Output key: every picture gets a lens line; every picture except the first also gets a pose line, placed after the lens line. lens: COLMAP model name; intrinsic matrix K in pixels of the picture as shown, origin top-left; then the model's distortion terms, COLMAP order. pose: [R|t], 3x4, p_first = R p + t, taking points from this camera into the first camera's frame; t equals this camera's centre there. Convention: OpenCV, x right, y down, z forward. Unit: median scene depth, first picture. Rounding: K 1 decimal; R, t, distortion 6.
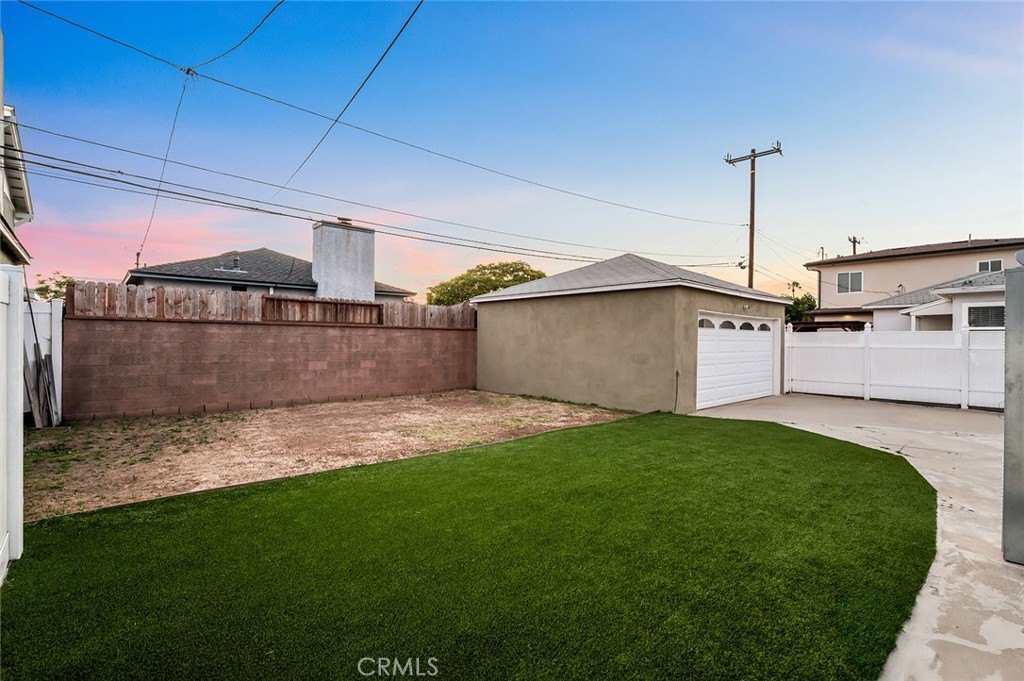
lens RADIAL K [[476.8, 0, 512.0], [0, 476.8, 340.5], [0, 0, 1]] dist [-0.001360, -0.000113]
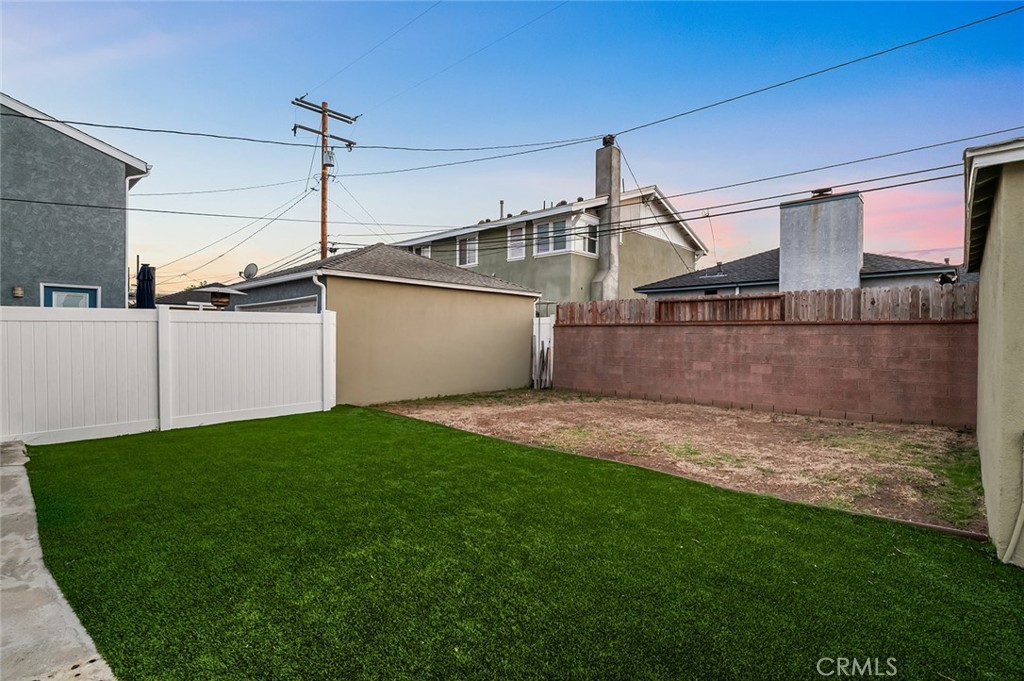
lens RADIAL K [[491.1, 0, 512.0], [0, 491.1, 340.5], [0, 0, 1]] dist [-0.000092, 0.000016]
pose [[0.057944, -0.000140, -0.998320, 0.557096], [-0.009653, 0.999953, -0.000701, 0.004694], [0.998273, 0.009677, 0.057940, 0.543929]]
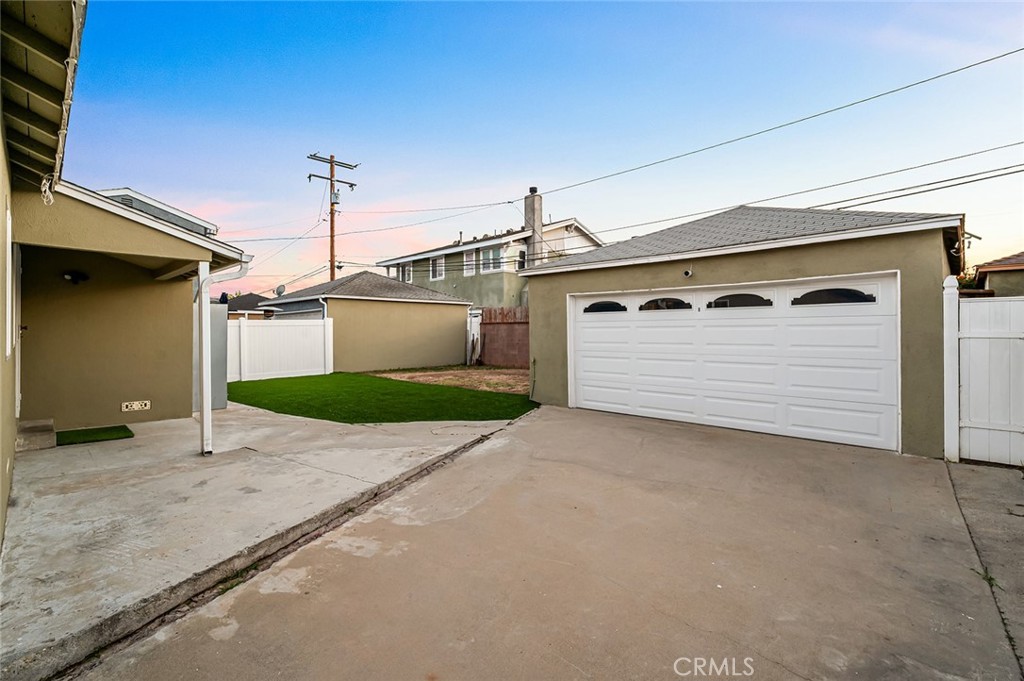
lens RADIAL K [[468.0, 0, 515.5], [0, 468.0, 327.5], [0, 0, 1]] dist [-0.000761, -0.000098]
pose [[0.050454, -0.015519, -0.998606, 1.124902], [0.004591, 0.999872, -0.015307, 0.009120], [0.998716, -0.003813, 0.050519, 0.766720]]
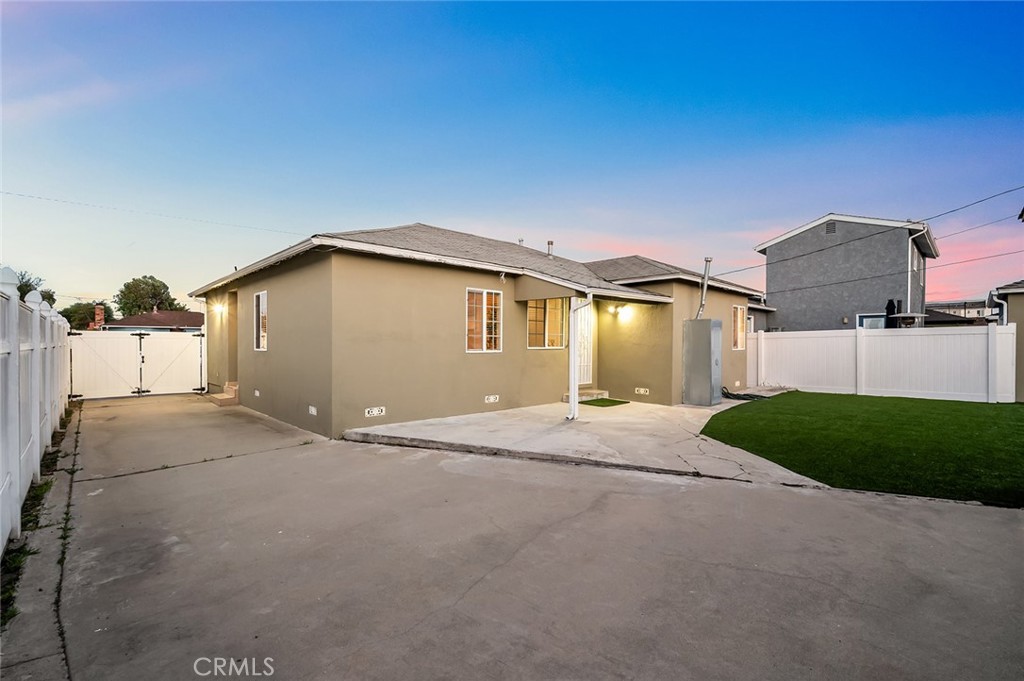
lens RADIAL K [[441.3, 0, 512.0], [0, 441.3, 340.5], [0, 0, 1]] dist [-0.000144, 0.000097]
pose [[-0.999884, -0.008581, -0.012617, 0.742008], [-0.008532, 0.999956, -0.003882, 0.005610], [0.012650, -0.003774, -0.999913, 1.181403]]
